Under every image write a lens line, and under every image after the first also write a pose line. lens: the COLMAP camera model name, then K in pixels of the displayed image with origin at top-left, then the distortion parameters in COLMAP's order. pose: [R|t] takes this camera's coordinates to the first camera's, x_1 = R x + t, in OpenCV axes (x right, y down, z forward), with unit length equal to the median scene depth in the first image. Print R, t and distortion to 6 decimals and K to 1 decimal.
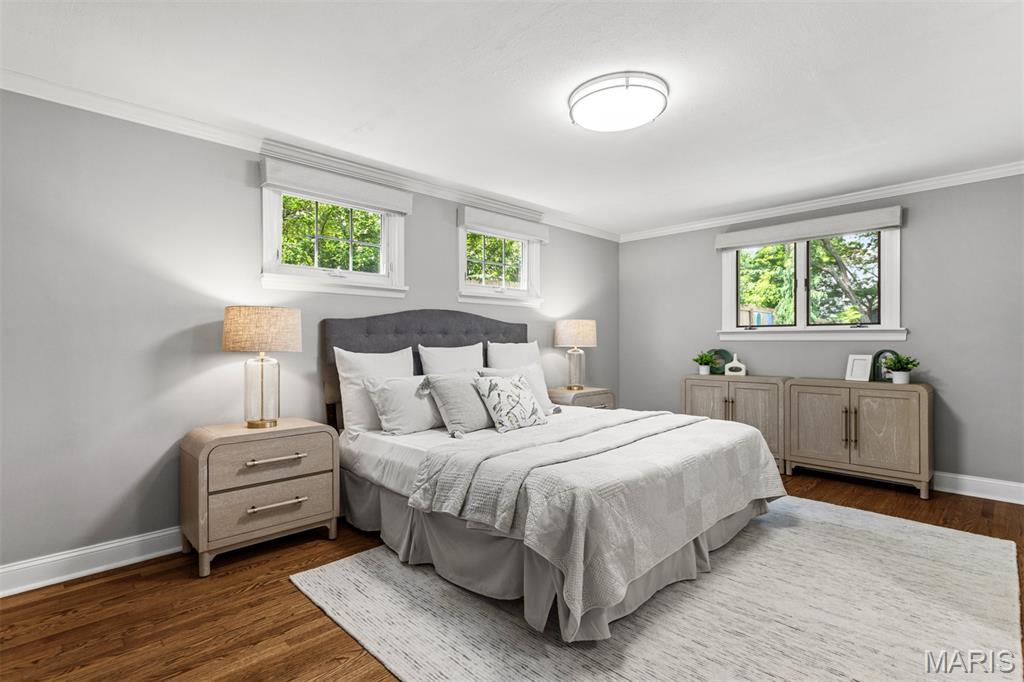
lens RADIAL K [[493.5, 0, 509.5], [0, 493.5, 342.7], [0, 0, 1]] dist [0.004208, 0.003606]
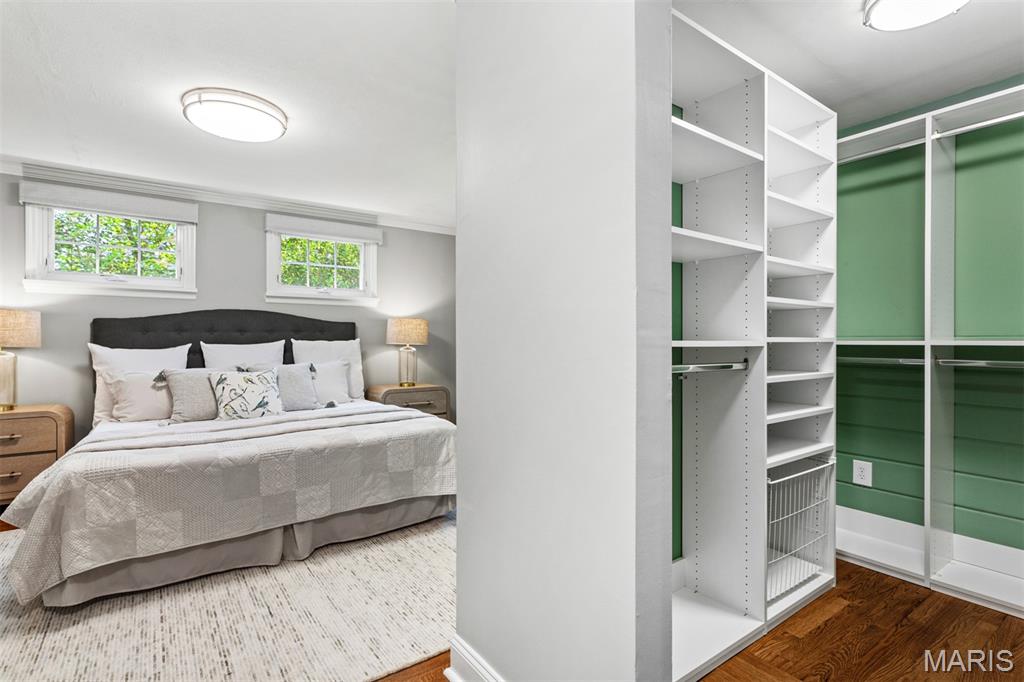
lens RADIAL K [[493.5, 0, 510.2], [0, 493.5, 341.4], [0, 0, 1]] dist [0.004208, 0.003606]
pose [[0.986534, 0.004770, -0.163485, 0.769382], [-0.004338, 0.999986, 0.002995, -0.003238], [0.163497, -0.002245, 0.986541, 0.032510]]
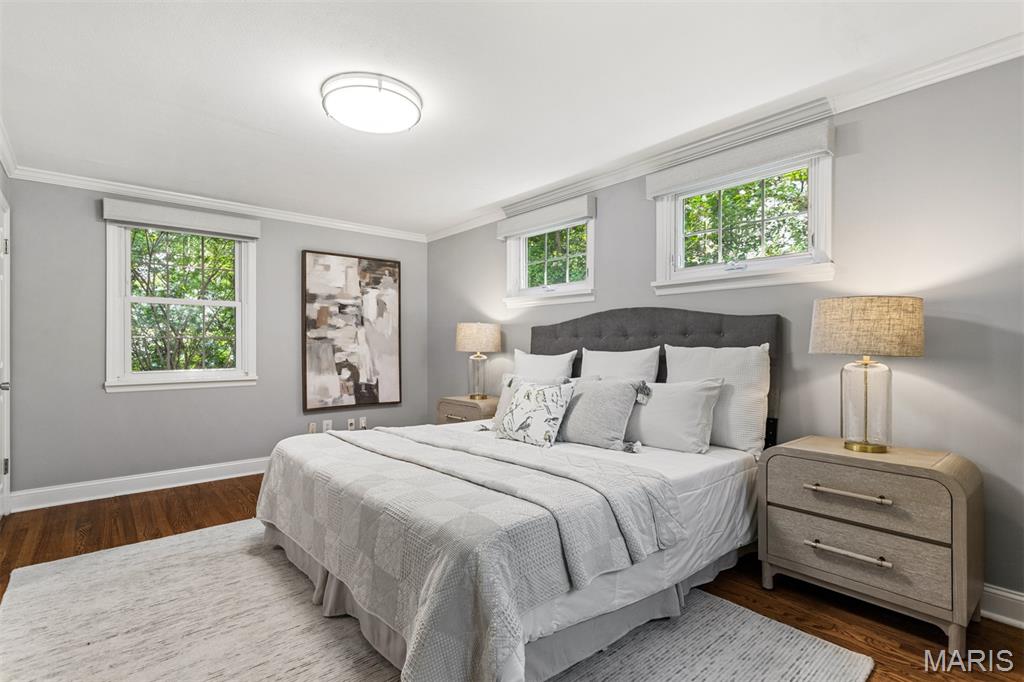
lens RADIAL K [[493.5, 0, 492.0], [0, 493.5, 349.7], [0, 0, 1]] dist [0.004208, 0.003606]
pose [[-0.093886, 0.011778, -0.995513, 0.929603], [-0.000013, 0.999930, 0.011831, -0.004672], [0.995583, 0.001124, -0.093879, 1.046257]]
